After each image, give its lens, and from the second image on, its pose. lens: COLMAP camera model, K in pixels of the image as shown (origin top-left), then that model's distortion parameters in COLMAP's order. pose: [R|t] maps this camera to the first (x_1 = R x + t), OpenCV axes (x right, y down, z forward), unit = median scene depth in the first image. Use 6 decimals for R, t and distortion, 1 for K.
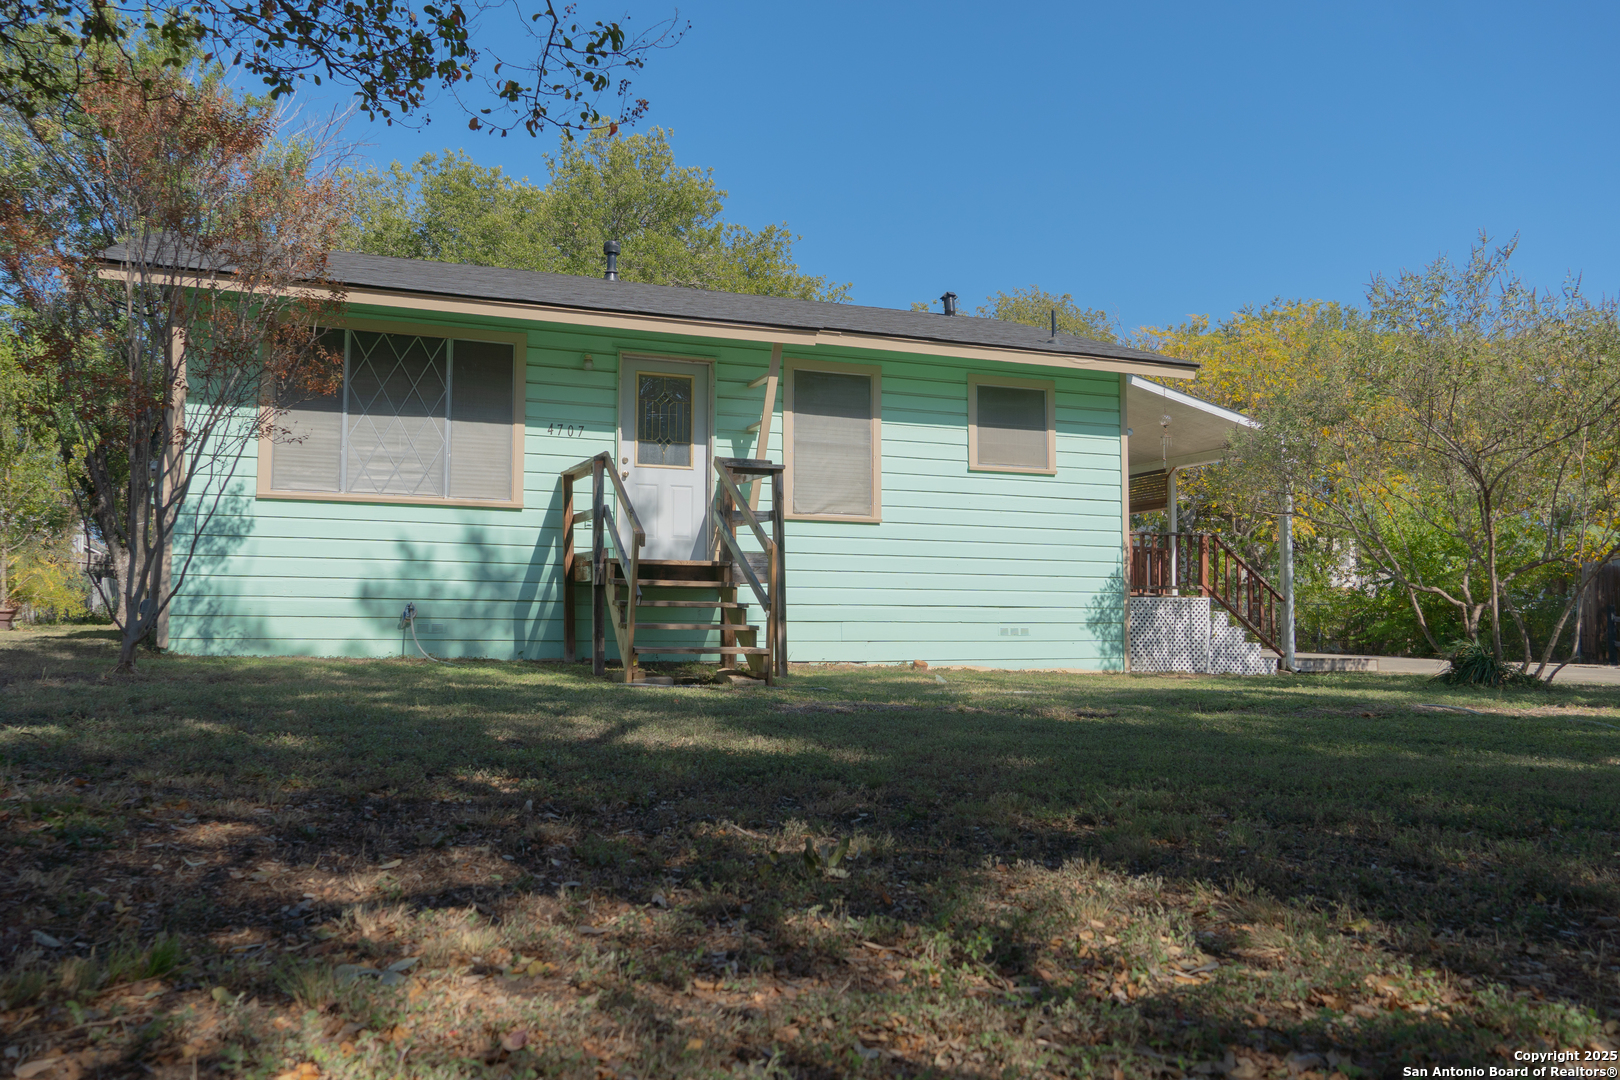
lens RADIAL K [[1235.5, 0, 808.9], [0, 1235.5, 535.4], [0, 0, 1]] dist [-0.007492, -0.003892]
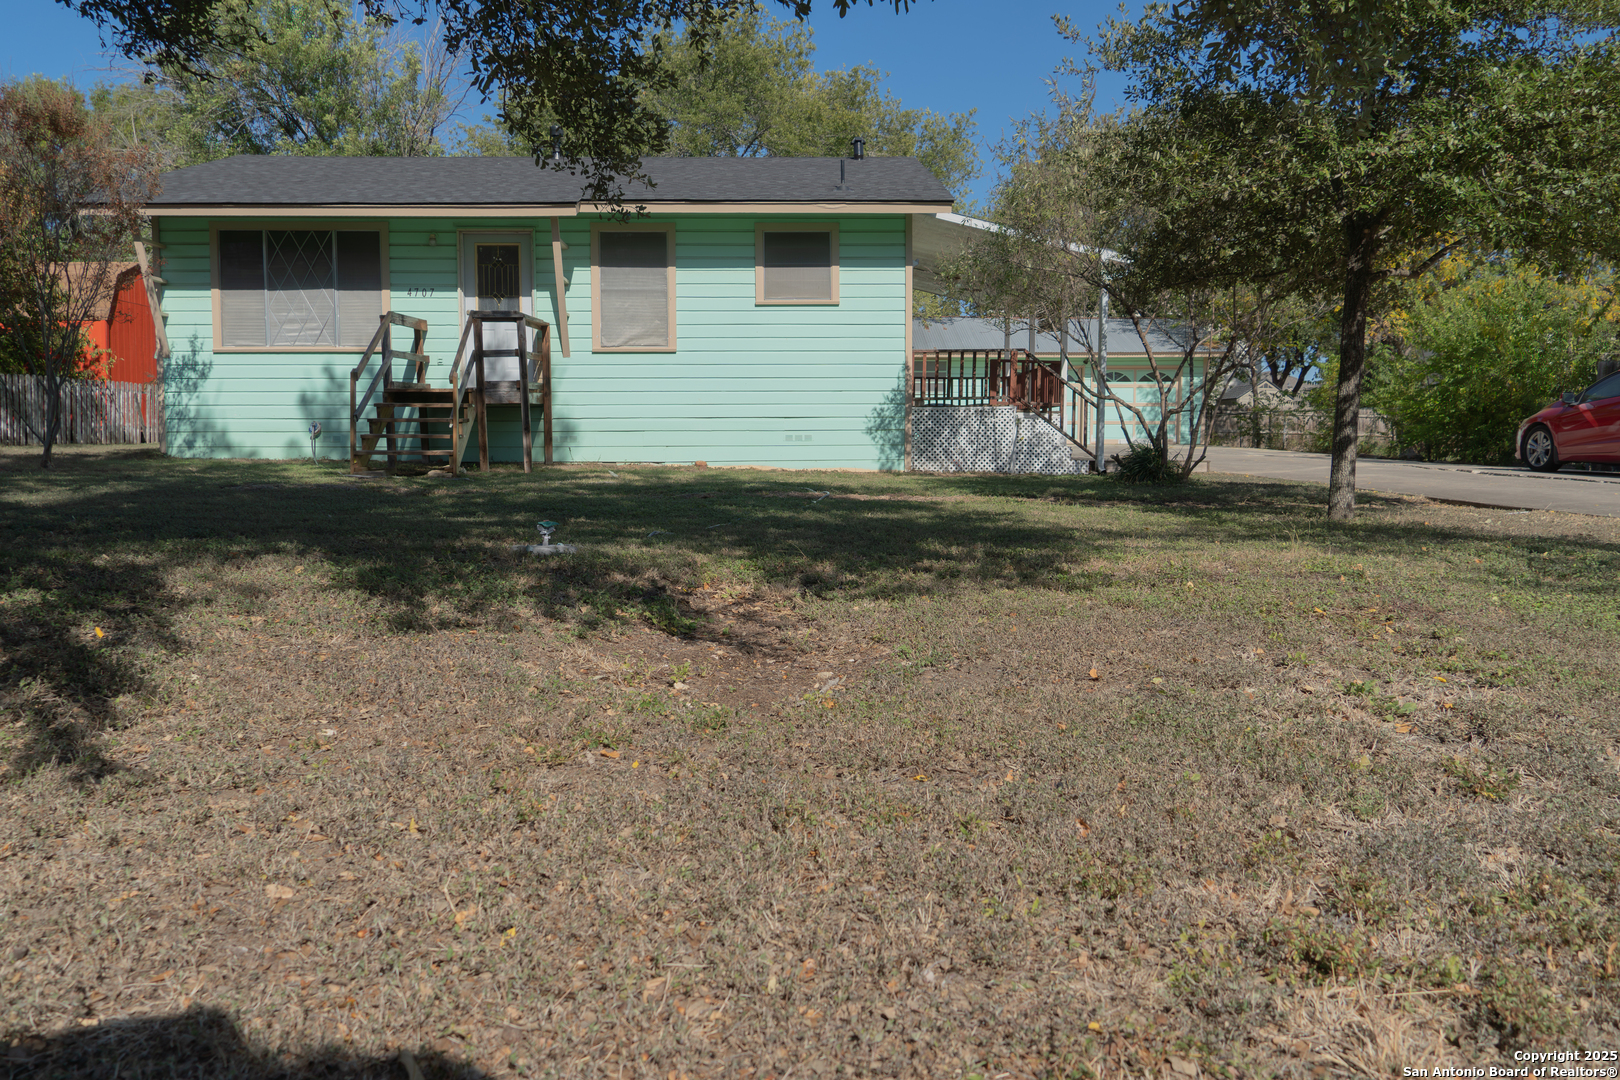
lens RADIAL K [[1235.5, 0, 810.9], [0, 1235.5, 540.4], [0, 0, 1]] dist [-0.007492, -0.003892]
pose [[0.939561, 0.024474, -0.341507, 0.621086], [0.031477, 0.987043, 0.157336, -0.014102], [0.340933, -0.158576, 0.926617, -0.146594]]
